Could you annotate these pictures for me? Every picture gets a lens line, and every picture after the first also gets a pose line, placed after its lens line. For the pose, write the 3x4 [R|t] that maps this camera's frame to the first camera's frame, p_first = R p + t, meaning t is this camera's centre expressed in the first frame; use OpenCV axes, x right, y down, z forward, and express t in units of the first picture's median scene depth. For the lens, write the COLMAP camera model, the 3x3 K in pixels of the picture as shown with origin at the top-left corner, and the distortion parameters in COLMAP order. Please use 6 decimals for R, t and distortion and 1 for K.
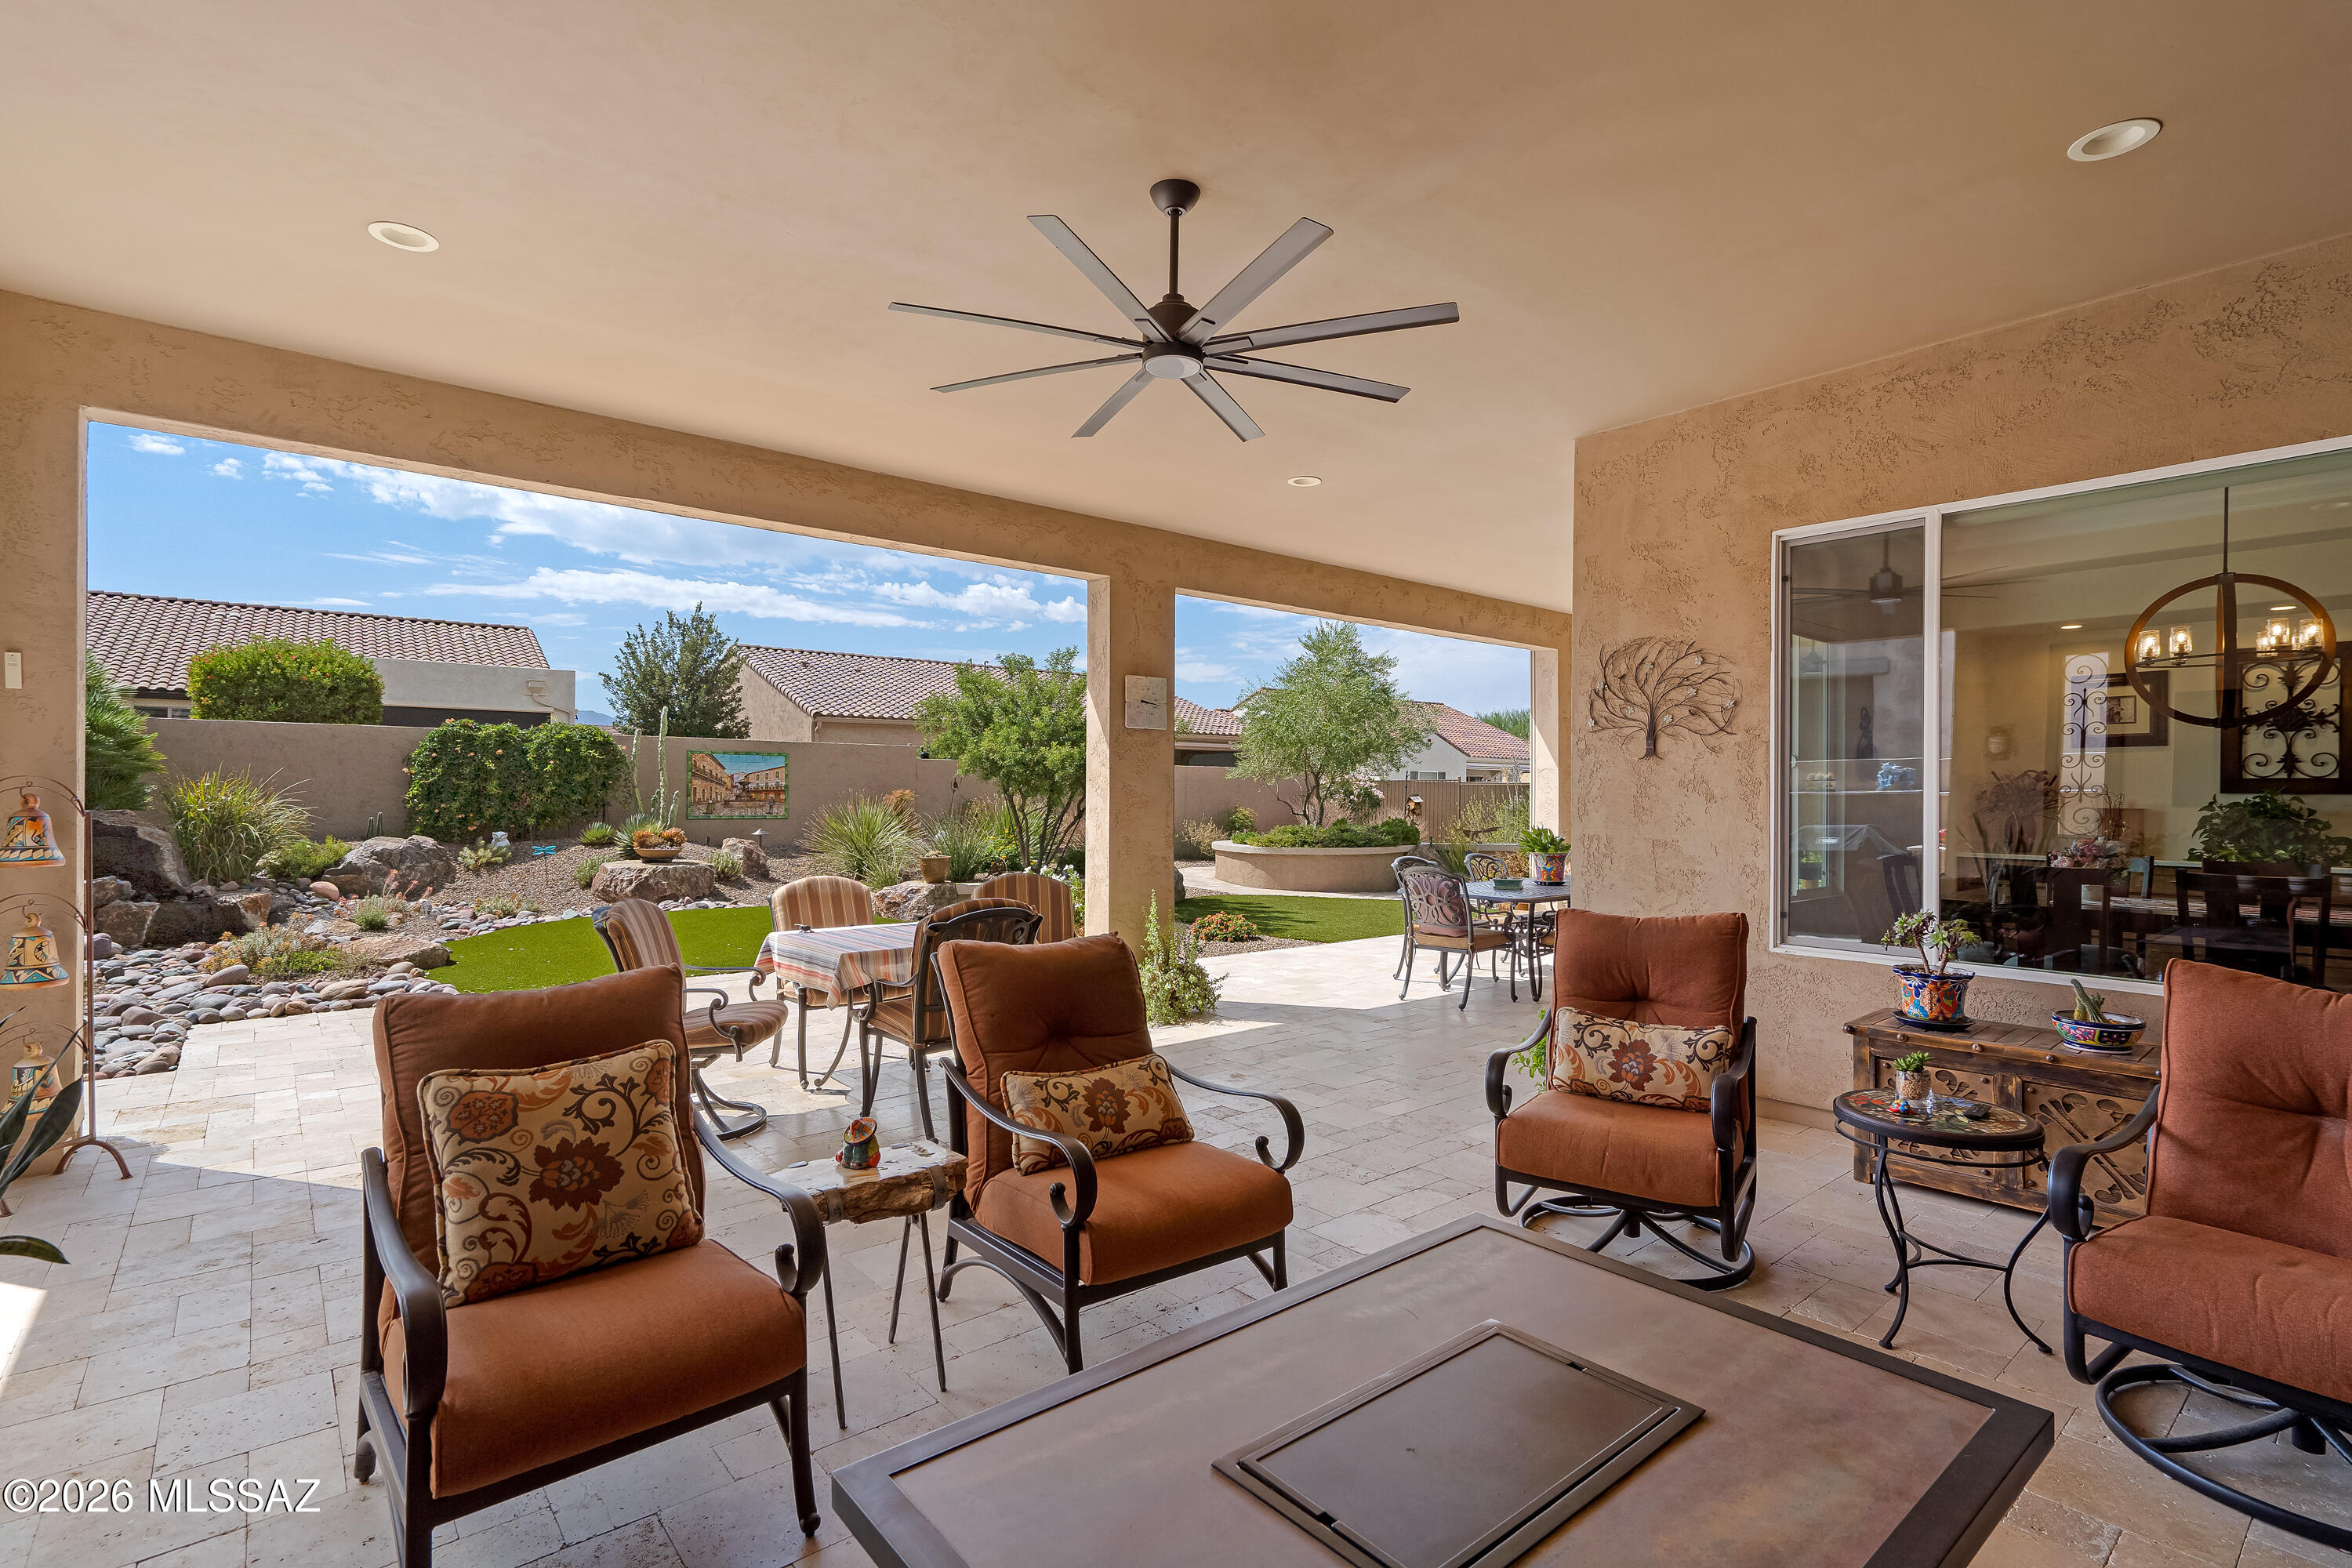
lens RADIAL K [[1096.4, 0, 1157.2], [0, 1096.4, 802.8], [0, 0, 1]] dist [0.004308, -0.000335]
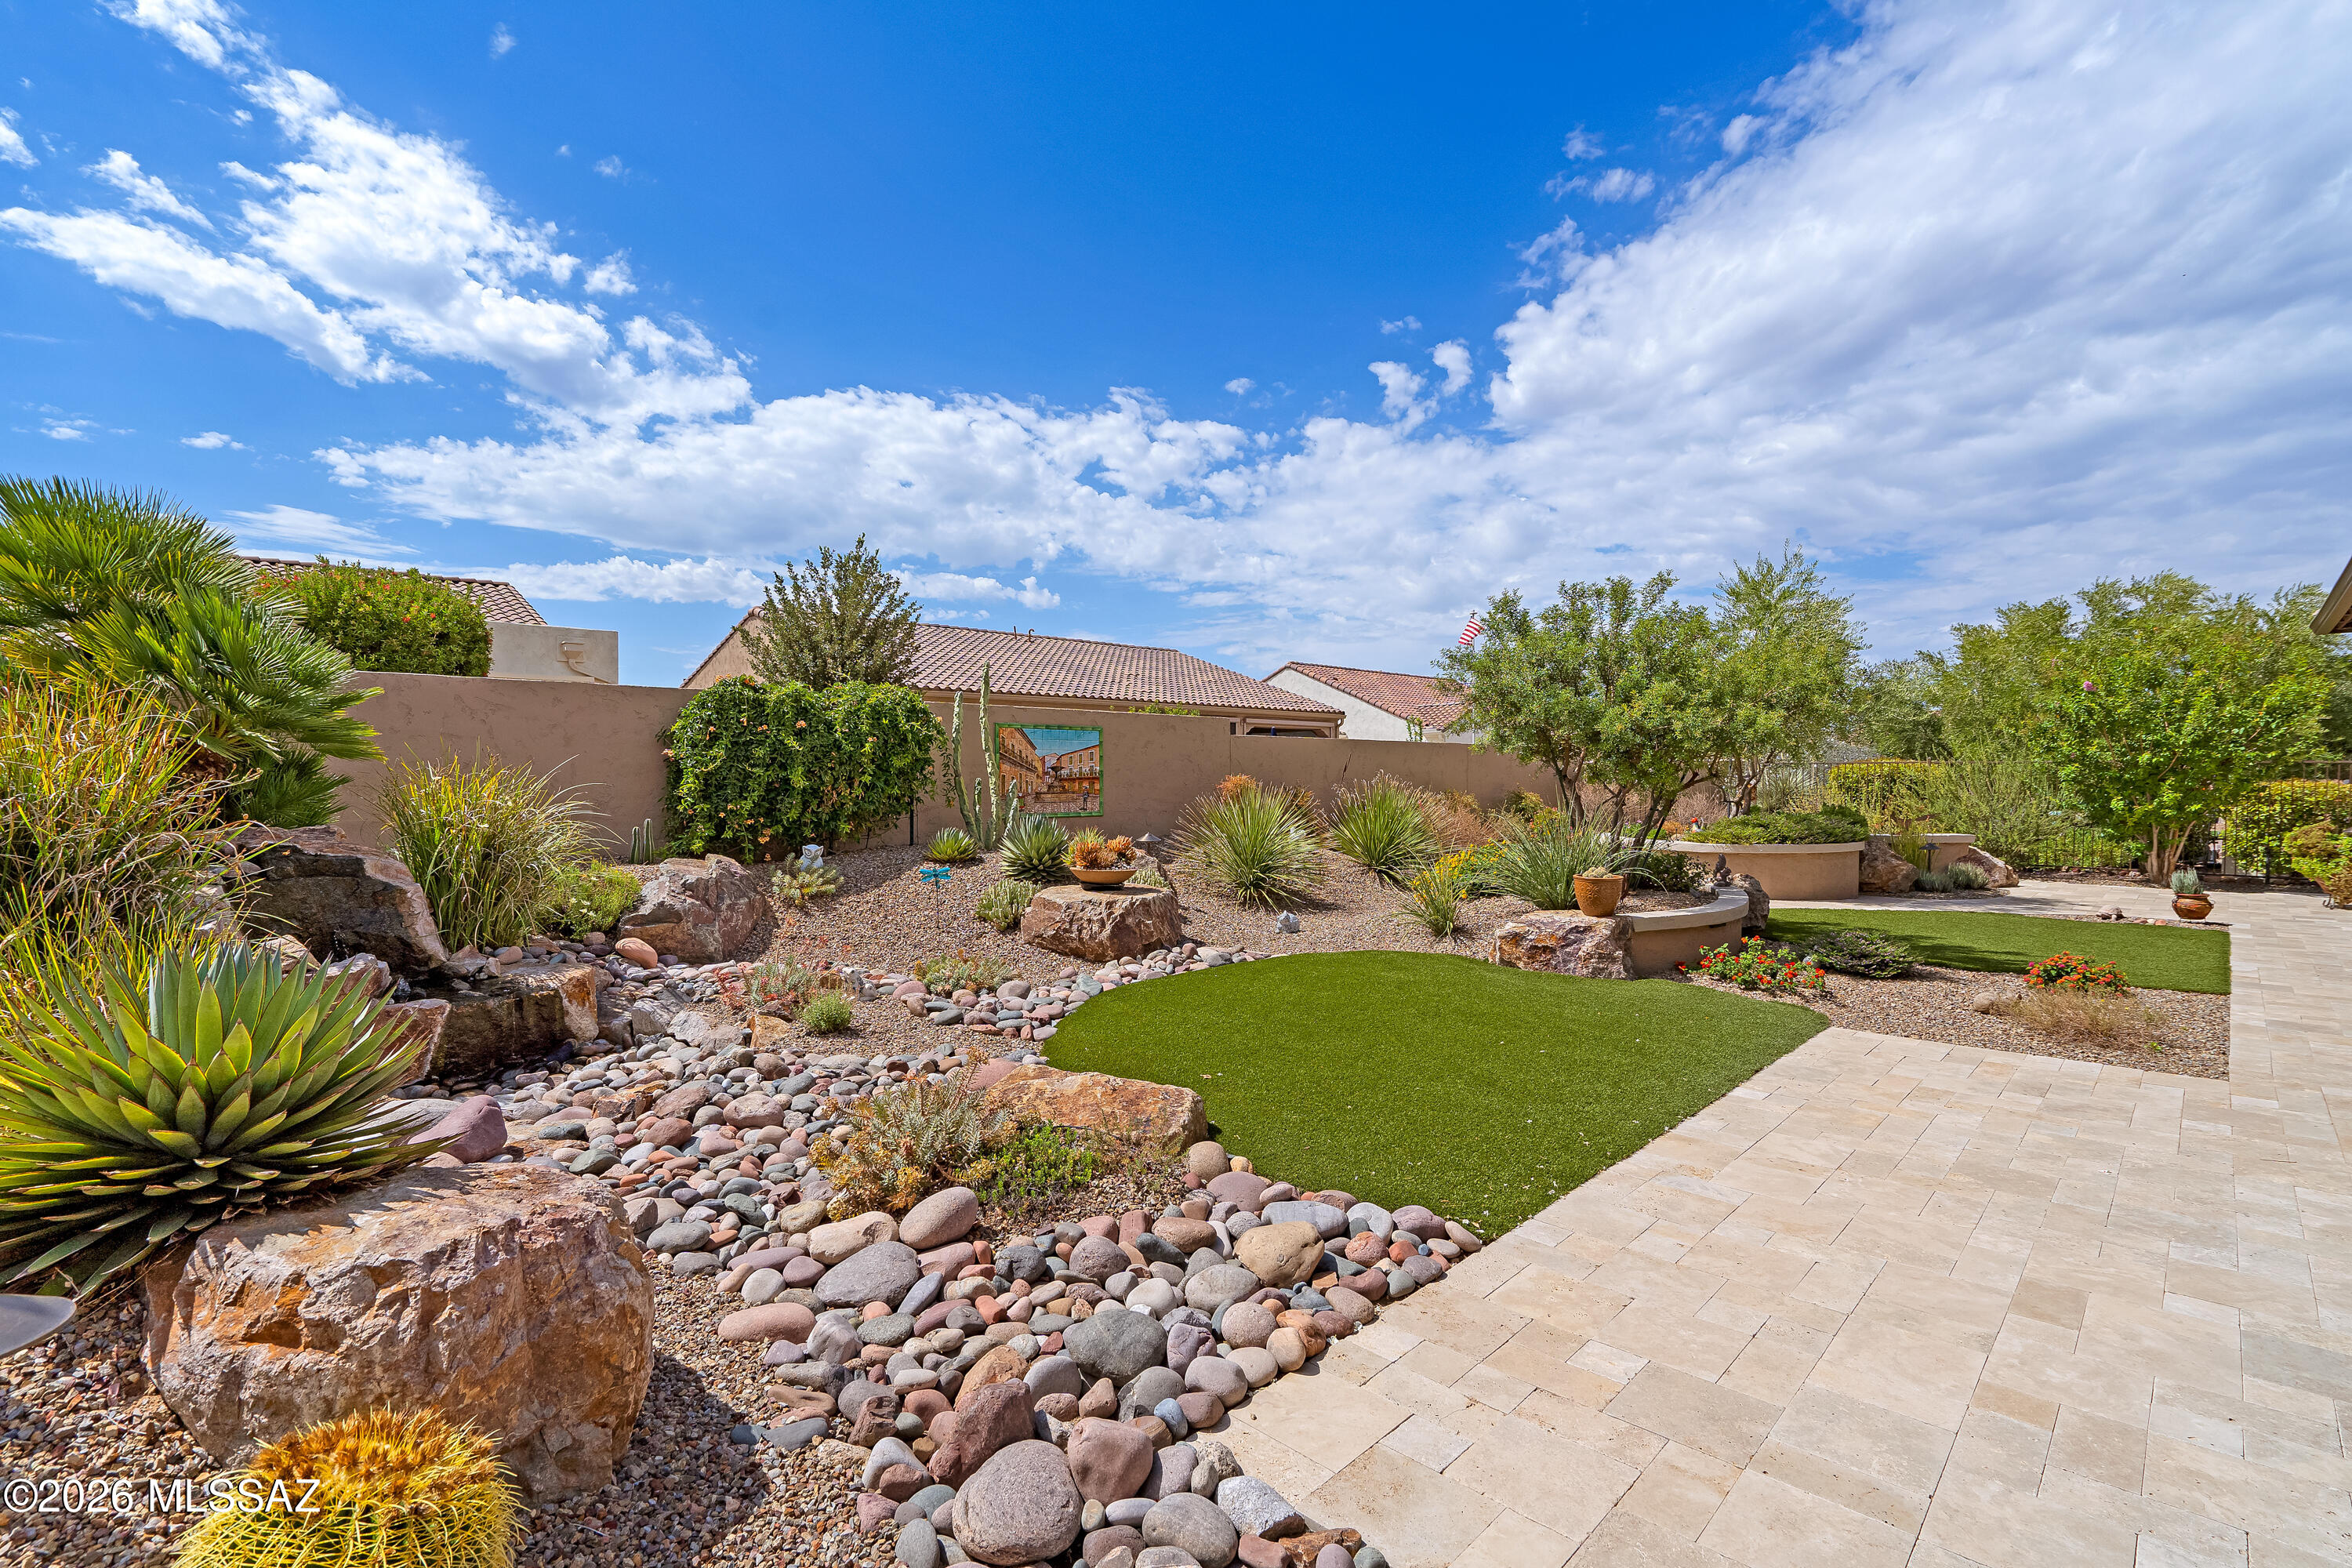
lens RADIAL K [[1096.4, 0, 1153.9], [0, 1096.4, 841.7], [0, 0, 1]] dist [0.004308, -0.000335]
pose [[0.994994, -0.016606, 0.098548, -0.480227], [0.011548, 0.998597, 0.051674, -0.007823], [-0.099268, -0.050277, 0.993790, 0.339652]]
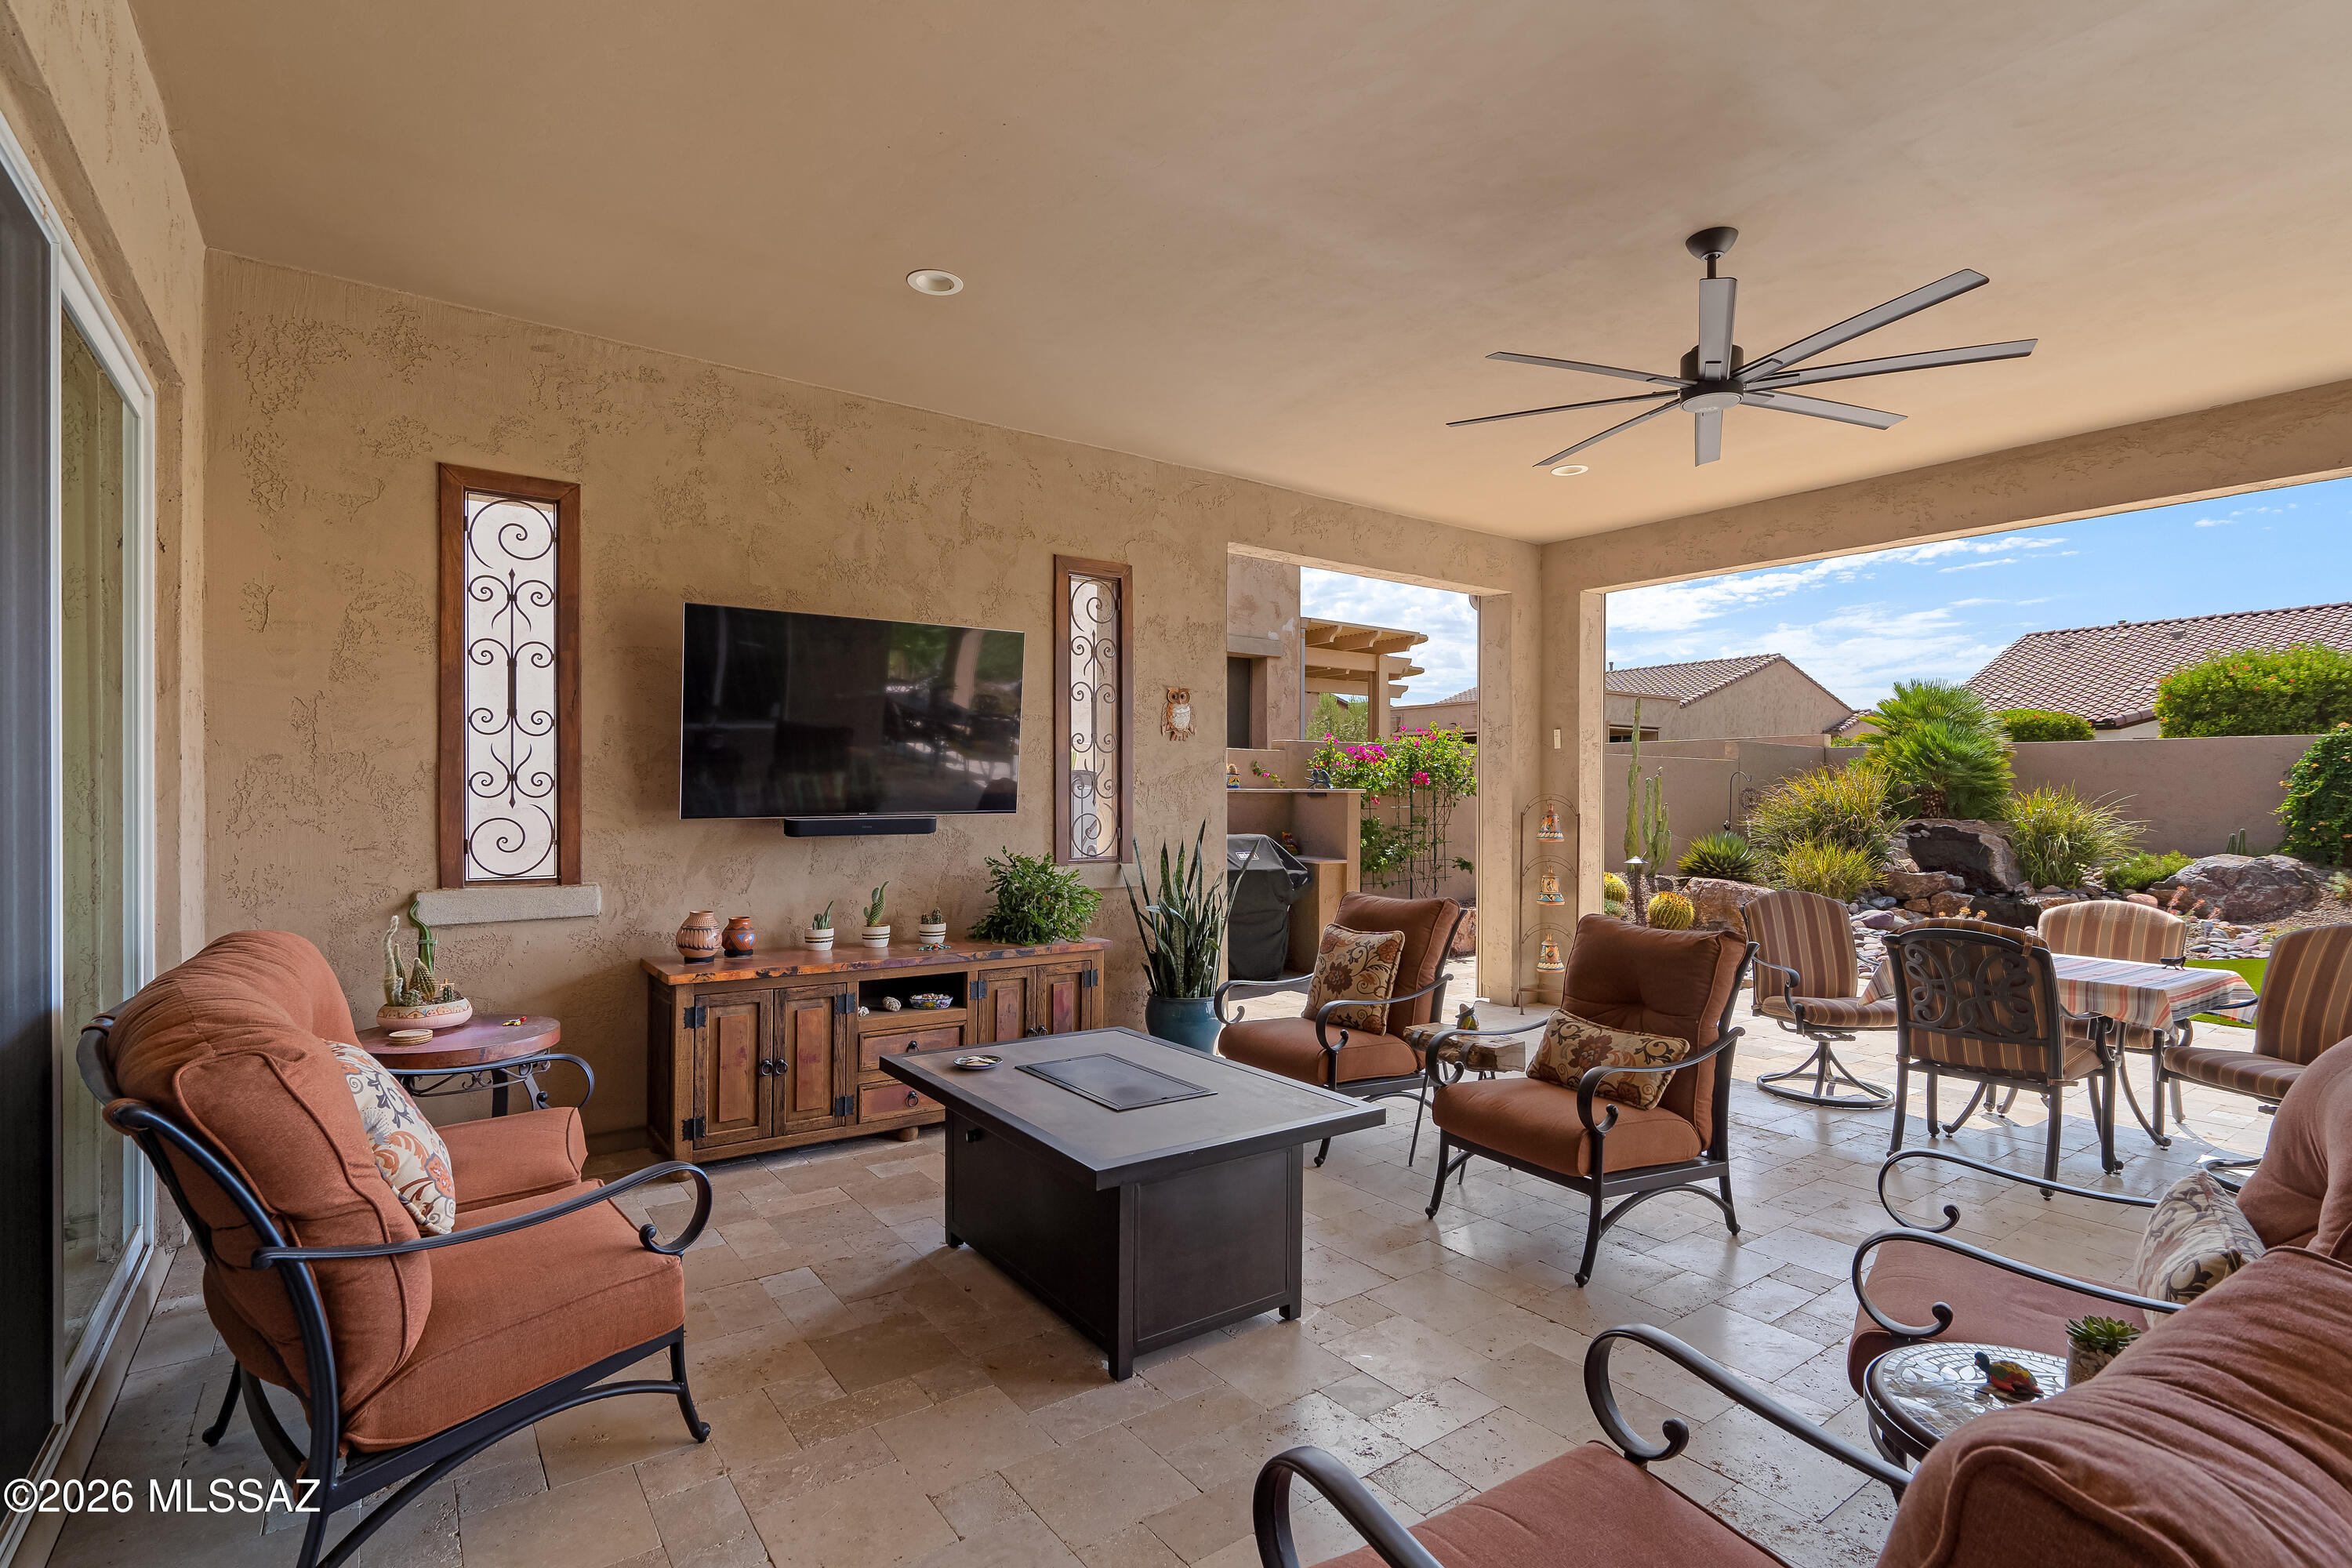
lens RADIAL K [[1096.4, 0, 1178.8], [0, 1096.4, 794.3], [0, 0, 1]] dist [0.004308, -0.000335]
pose [[-0.044378, -0.007174, -0.998989, 0.275448], [-0.015688, 0.999856, -0.006483, -0.000333], [0.998892, 0.015385, -0.044484, 0.132501]]
